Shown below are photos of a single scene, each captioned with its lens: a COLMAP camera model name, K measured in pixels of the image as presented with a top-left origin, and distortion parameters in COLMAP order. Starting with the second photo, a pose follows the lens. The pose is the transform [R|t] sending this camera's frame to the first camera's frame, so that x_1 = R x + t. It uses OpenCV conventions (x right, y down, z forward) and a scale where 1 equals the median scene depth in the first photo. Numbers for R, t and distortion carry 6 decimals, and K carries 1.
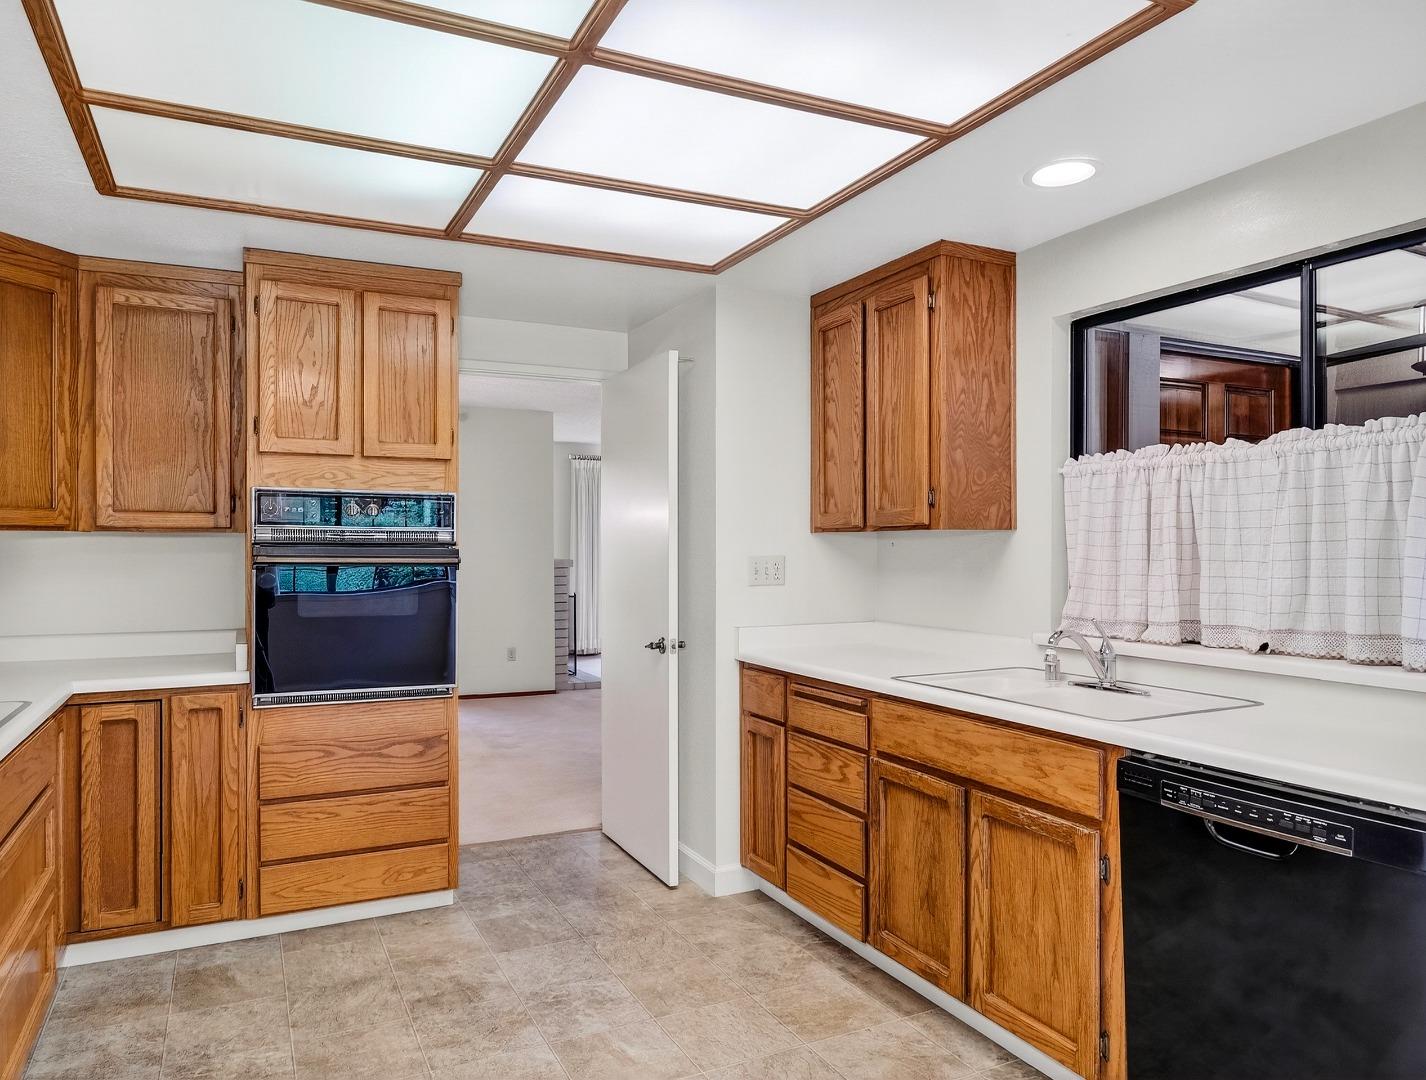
lens RADIAL K [[947.9, 0, 713.2], [0, 947.9, 548.0], [0, 0, 1]] dist [-0.007819, -0.010420]
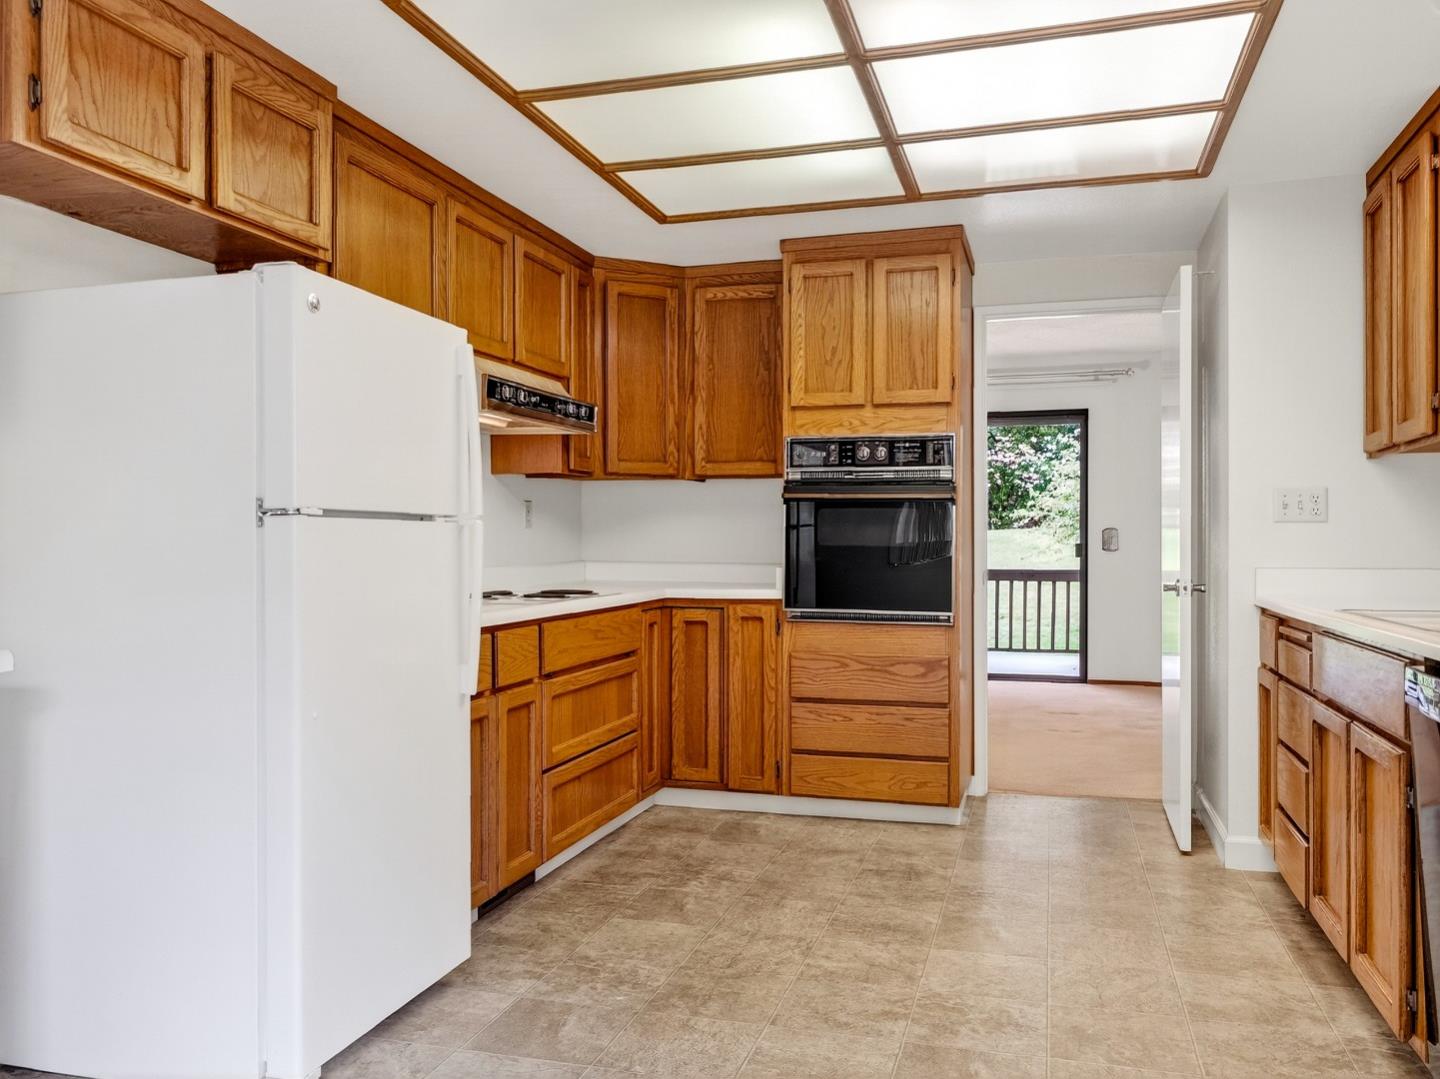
lens RADIAL K [[1171.6, 0, 719.3], [0, 1171.6, 543.5], [0, 0, 1]] dist [-0.036842, -0.020526]
pose [[0.732817, -0.000402, -0.680425, 0.463670], [-0.000862, 0.999998, -0.001519, 0.073705], [0.680425, 0.001700, 0.732816, -0.150968]]
